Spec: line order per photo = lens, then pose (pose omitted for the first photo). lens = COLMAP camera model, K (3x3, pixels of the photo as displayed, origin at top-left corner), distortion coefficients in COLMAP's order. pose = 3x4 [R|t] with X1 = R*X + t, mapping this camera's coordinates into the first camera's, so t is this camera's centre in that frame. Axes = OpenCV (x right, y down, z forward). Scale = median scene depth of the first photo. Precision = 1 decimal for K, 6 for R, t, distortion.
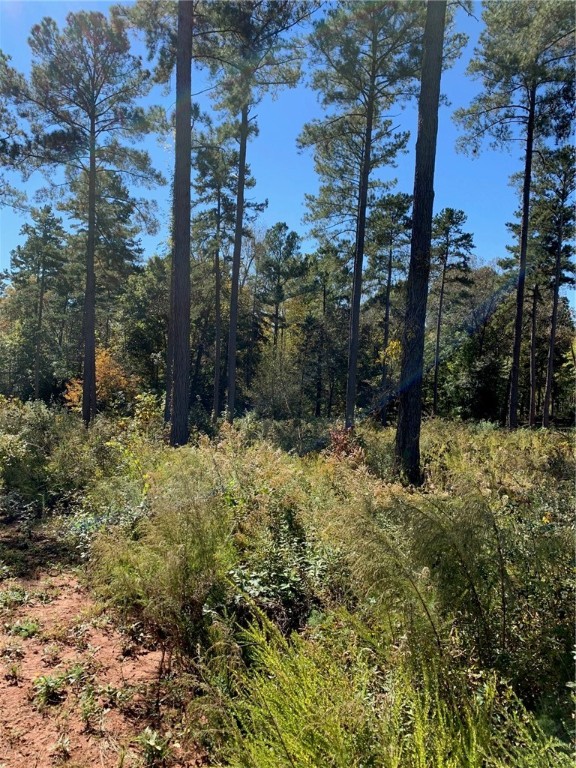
lens RADIAL K [[595.5, 0, 288.0], [0, 595.5, 384.0], [0, 0, 1]] dist [0.003169, -0.004297]
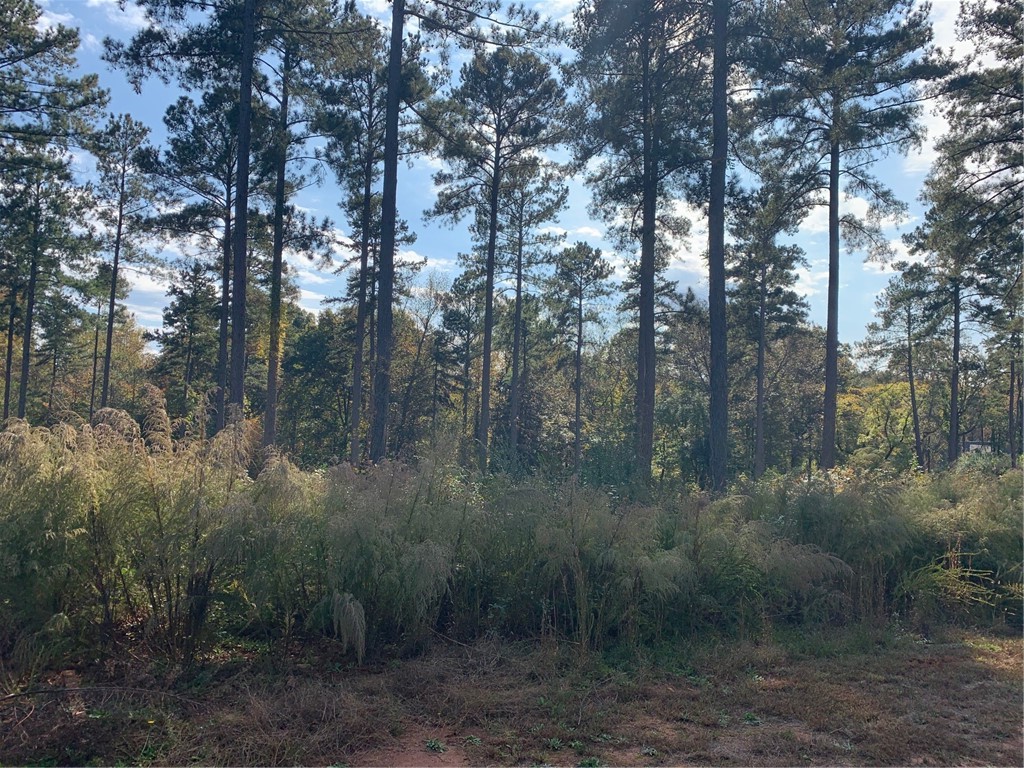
lens RADIAL K [[790.5, 0, 535.4], [0, 790.5, 382.0], [0, 0, 1]] dist [0.003277, -0.009074]
pose [[0.999663, -0.018015, -0.018700, 0.256300], [0.016184, 0.995459, -0.093810, 0.005714], [0.020305, 0.093475, 0.995415, -0.341846]]
